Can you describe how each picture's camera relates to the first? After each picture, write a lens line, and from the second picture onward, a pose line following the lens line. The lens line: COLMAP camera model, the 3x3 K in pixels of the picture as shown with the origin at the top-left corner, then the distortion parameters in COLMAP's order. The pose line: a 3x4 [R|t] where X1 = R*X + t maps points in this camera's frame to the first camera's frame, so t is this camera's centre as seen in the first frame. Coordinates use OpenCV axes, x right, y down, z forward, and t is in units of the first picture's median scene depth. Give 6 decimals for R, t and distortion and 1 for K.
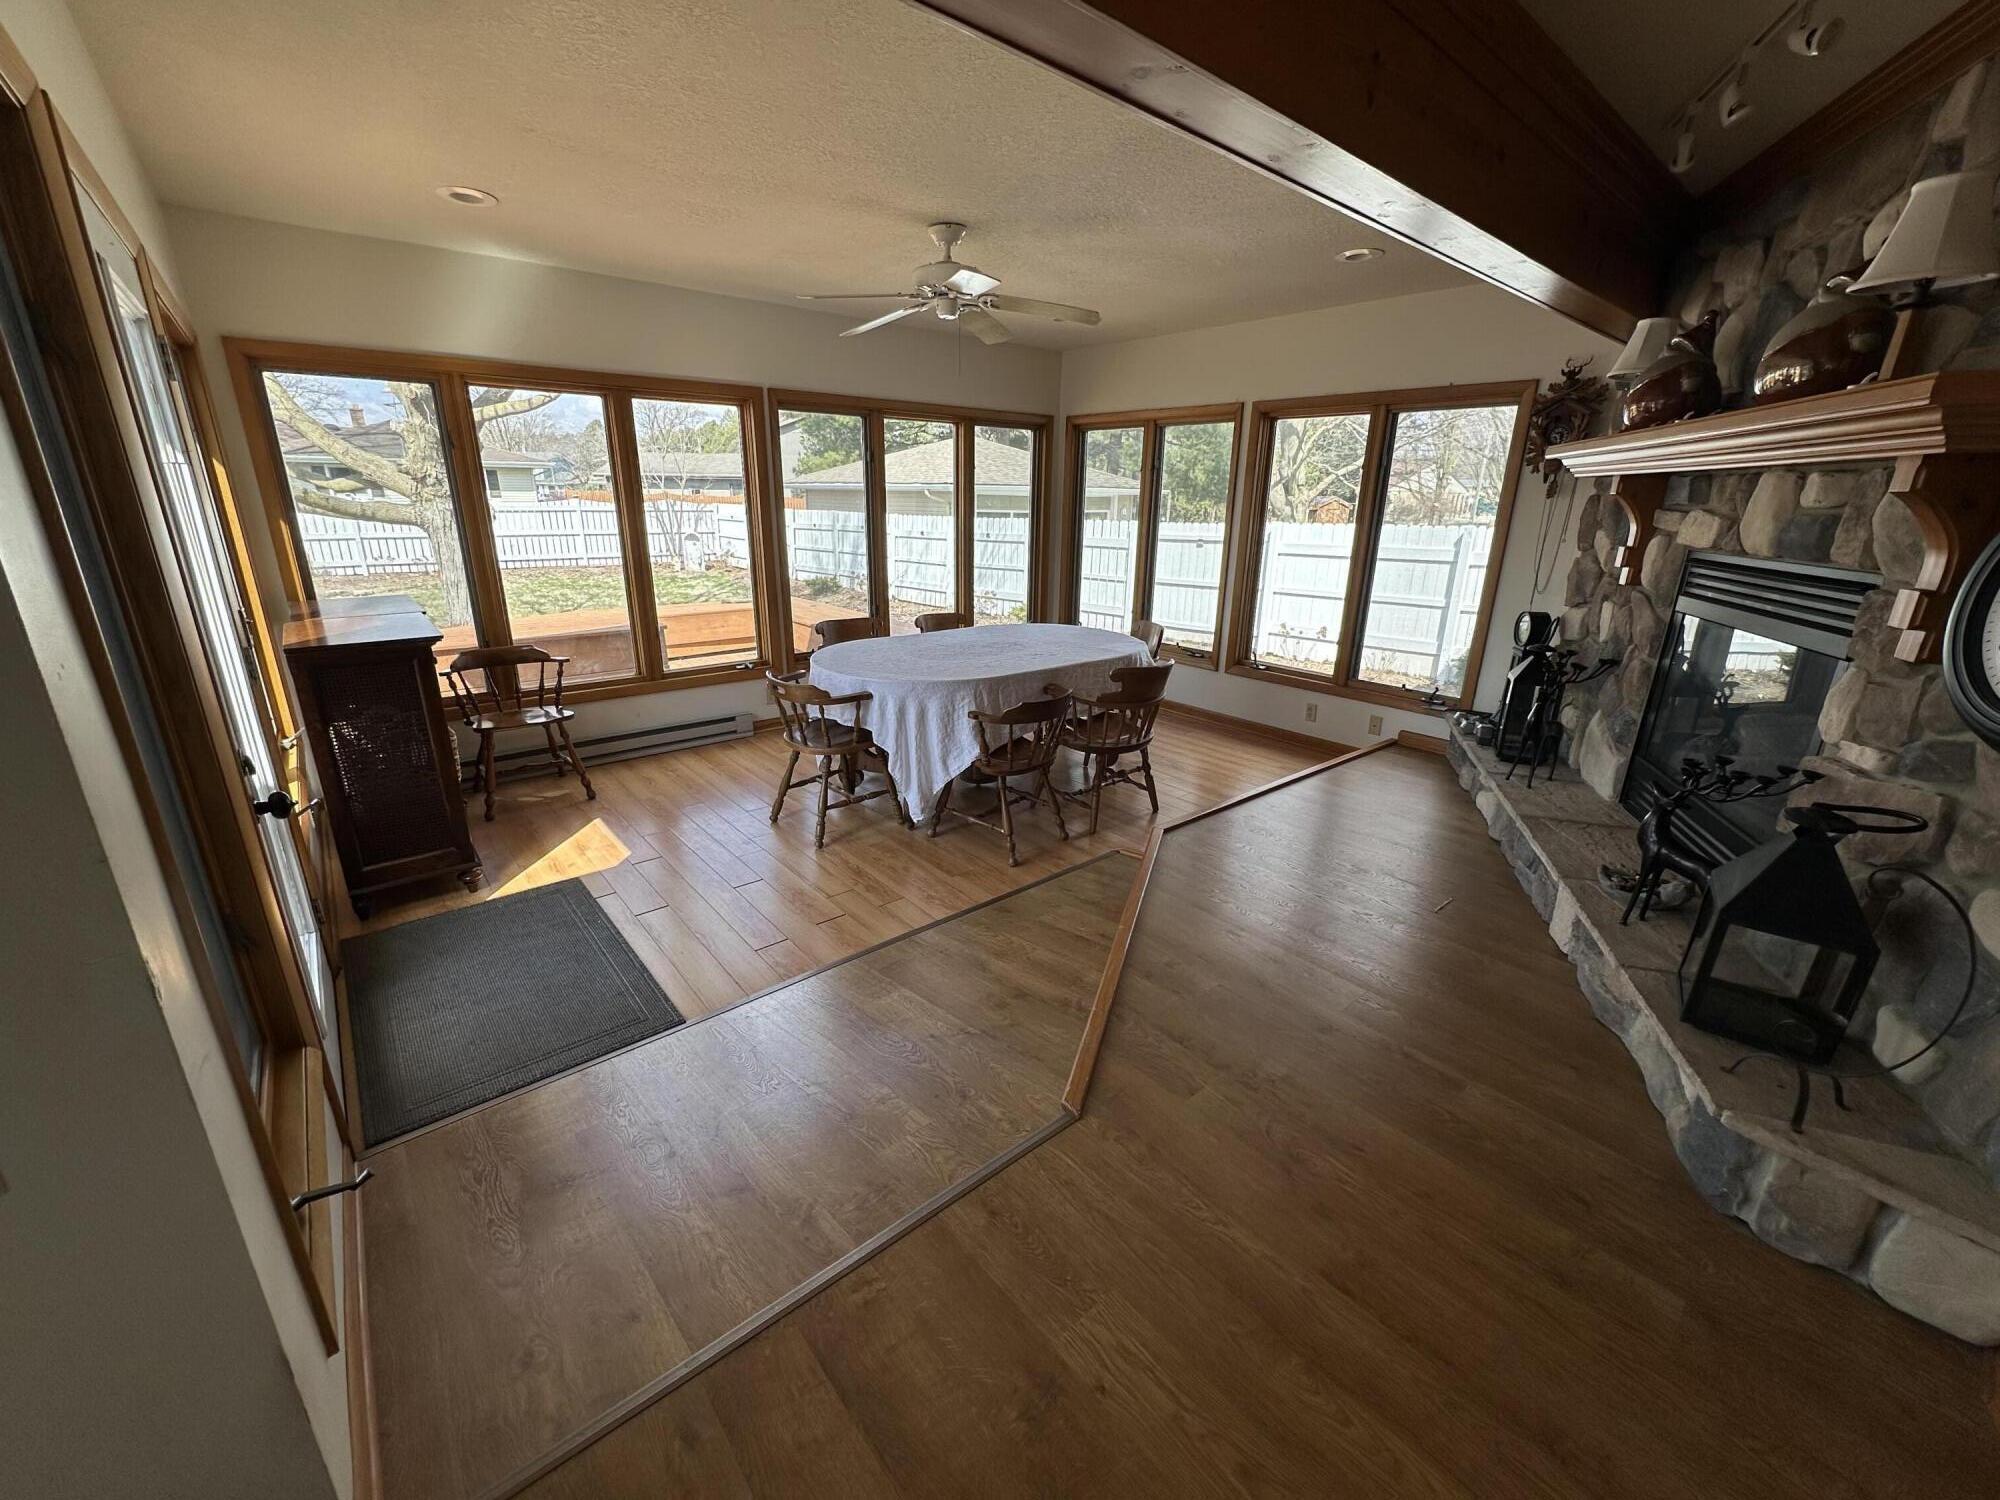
lens RADIAL K [[796.2, 0, 1000.0], [0, 796.2, 750.0], [0, 0, 1]] dist [-0.012816, 0.000051]
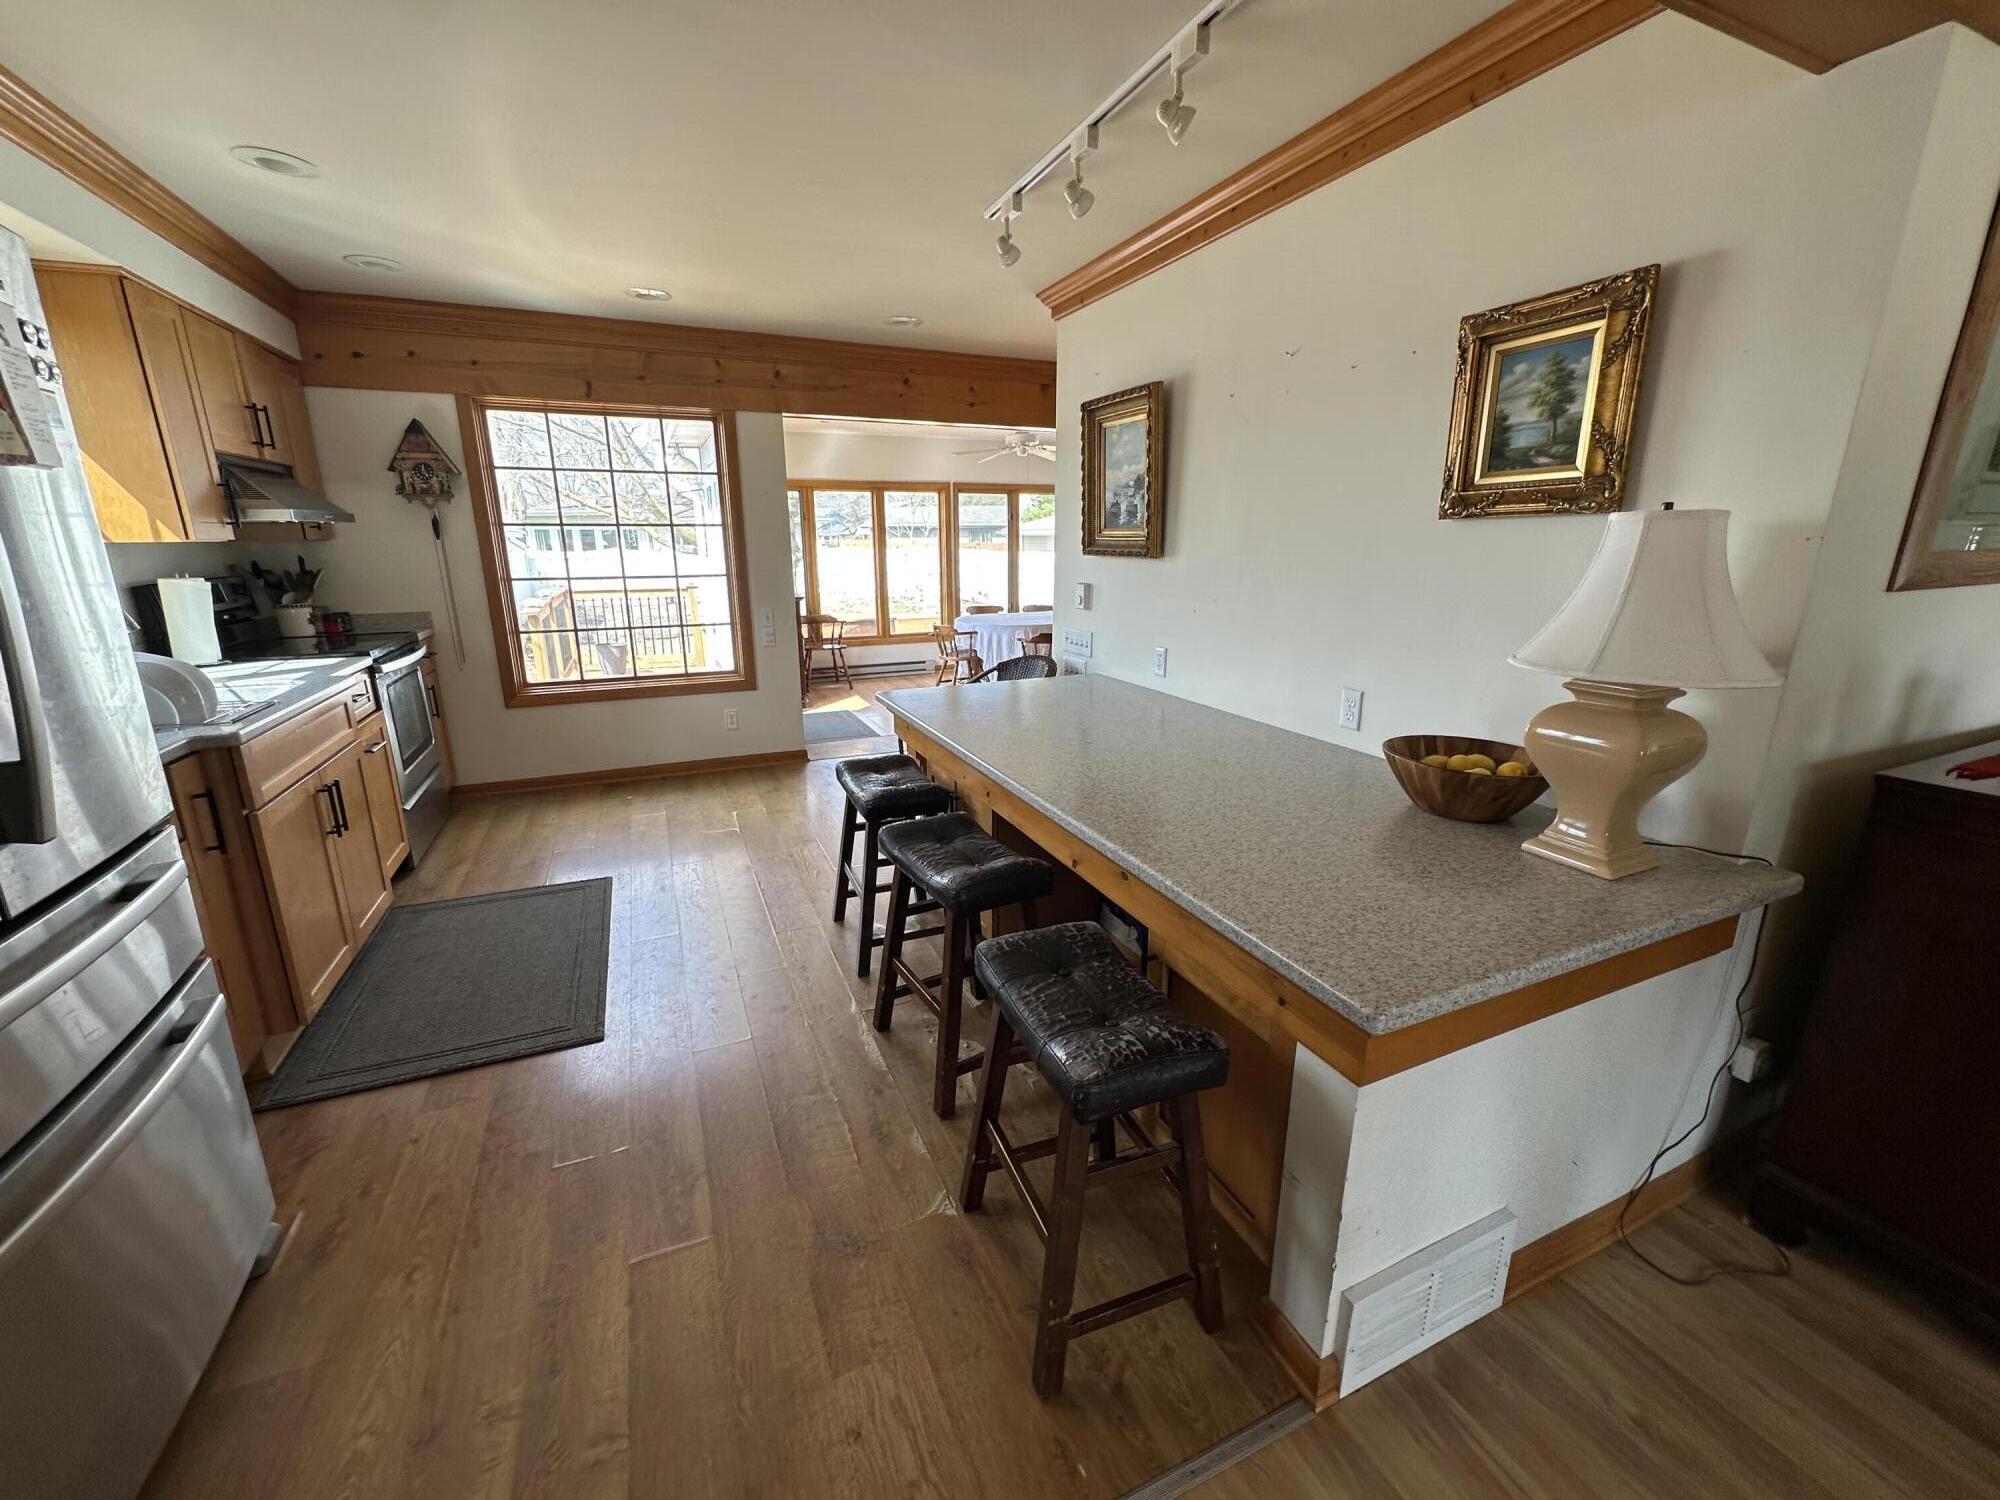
lens RADIAL K [[796.2, 0, 1000.0], [0, 796.2, 750.0], [0, 0, 1]] dist [-0.012816, 0.000051]
pose [[0.959595, 0.056110, -0.275734, 0.347136], [-0.070782, 0.996541, -0.043540, 0.232509], [0.272337, 0.061297, 0.960247, -0.694325]]
